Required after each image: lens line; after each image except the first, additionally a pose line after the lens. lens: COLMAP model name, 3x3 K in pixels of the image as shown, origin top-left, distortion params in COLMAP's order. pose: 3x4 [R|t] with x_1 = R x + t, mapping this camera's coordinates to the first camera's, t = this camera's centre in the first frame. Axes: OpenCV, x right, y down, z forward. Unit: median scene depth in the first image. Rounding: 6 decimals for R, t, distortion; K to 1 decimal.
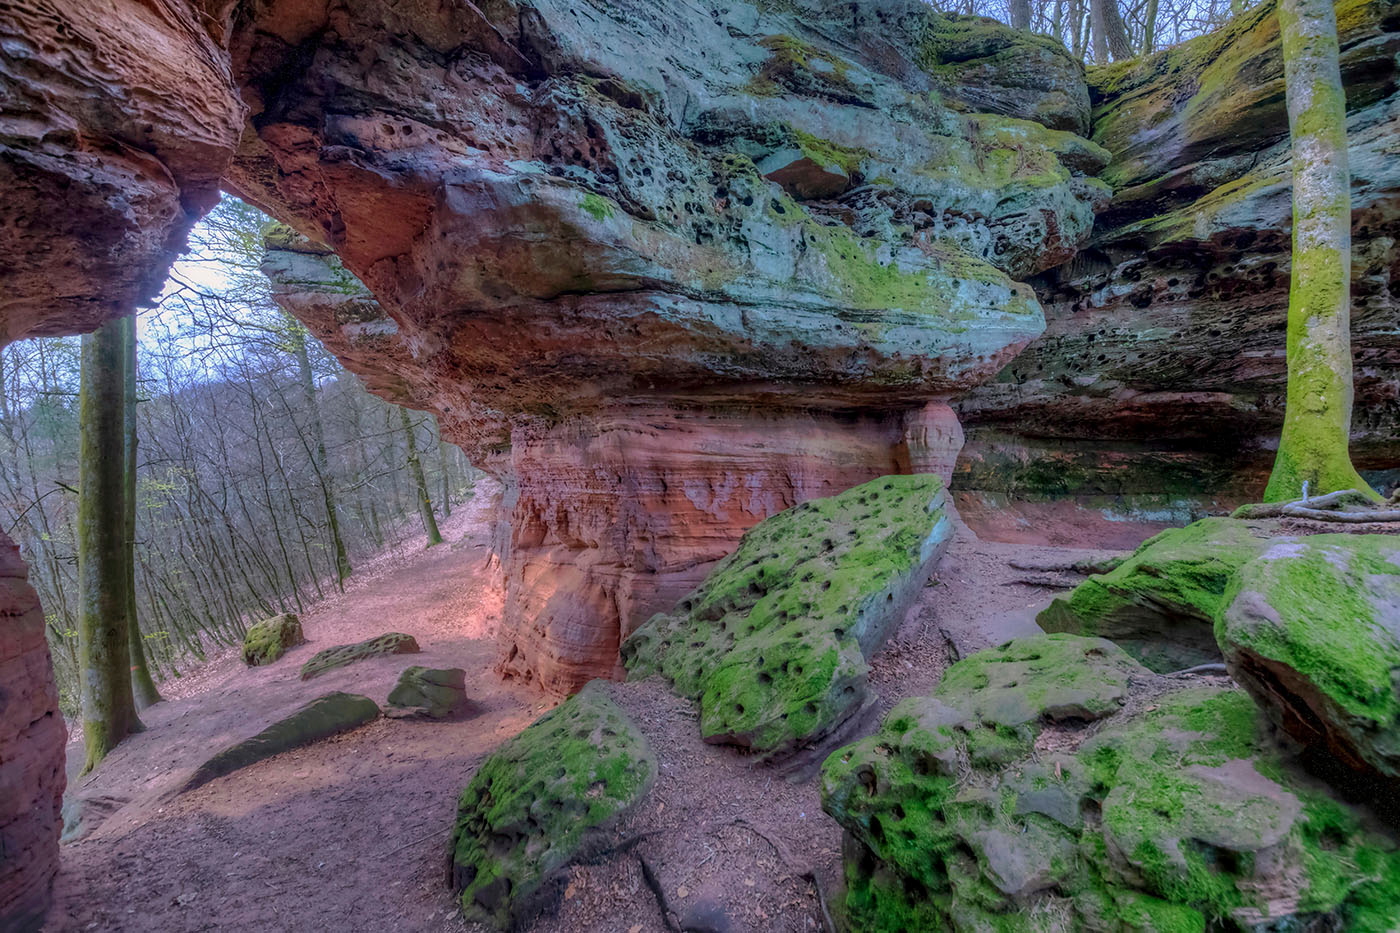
lens RADIAL K [[545.2, 0, 701.0], [0, 545.2, 478.9], [0, 0, 1]] dist [0.003865, -0.008809]
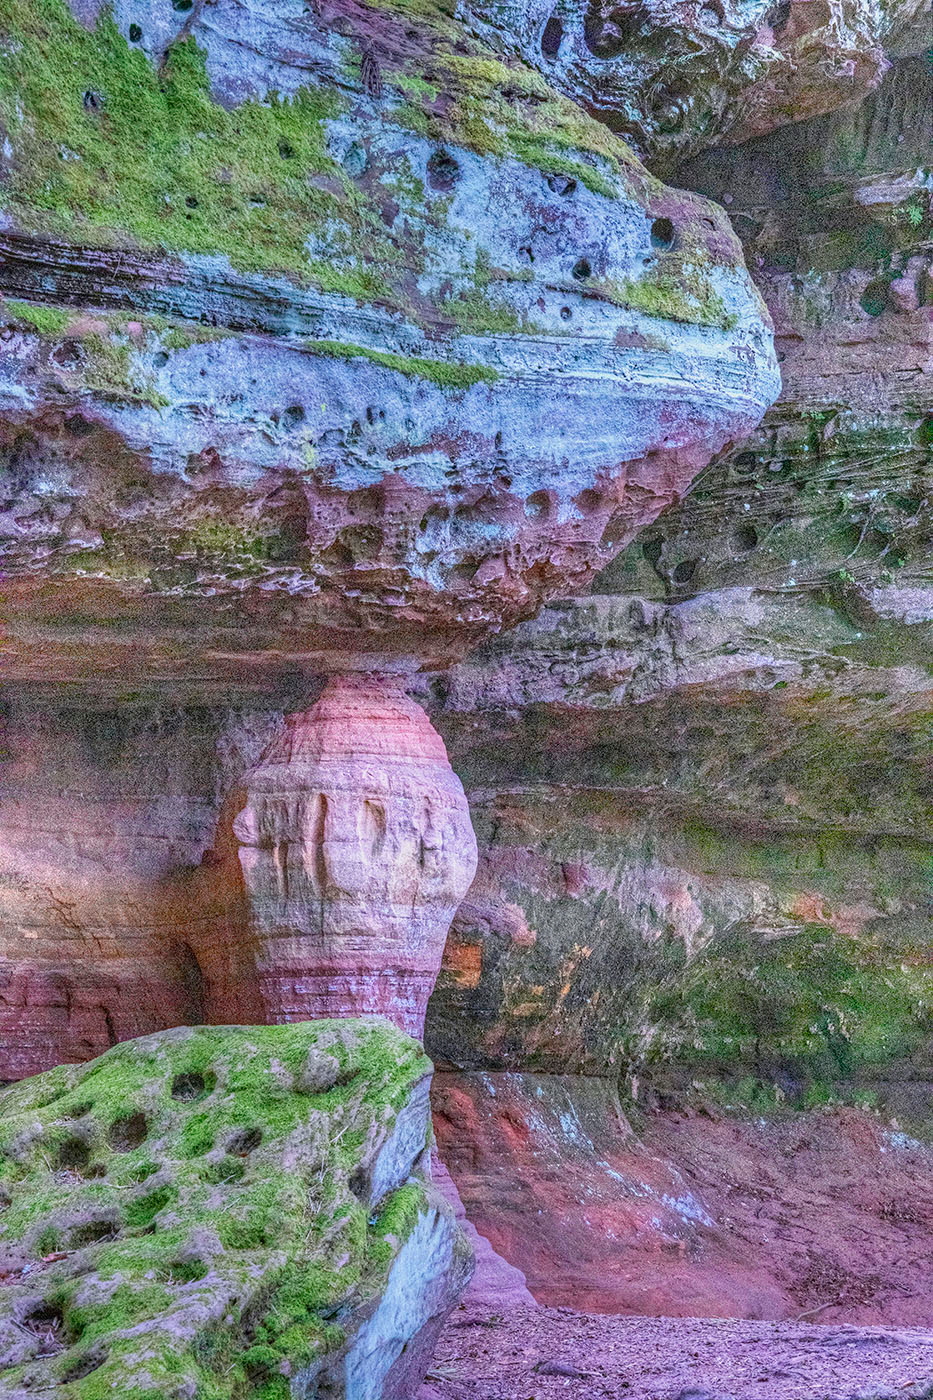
lens RADIAL K [[2953.5, 0, 424.9], [0, 2953.5, 724.6], [0, 0, 1]] dist [0.353396, 0.000000]
pose [[0.896358, 0.032864, 0.442111, -0.077542], [0.008477, 0.995796, -0.091209, -0.014095], [-0.443250, 0.085504, 0.892311, -0.081108]]
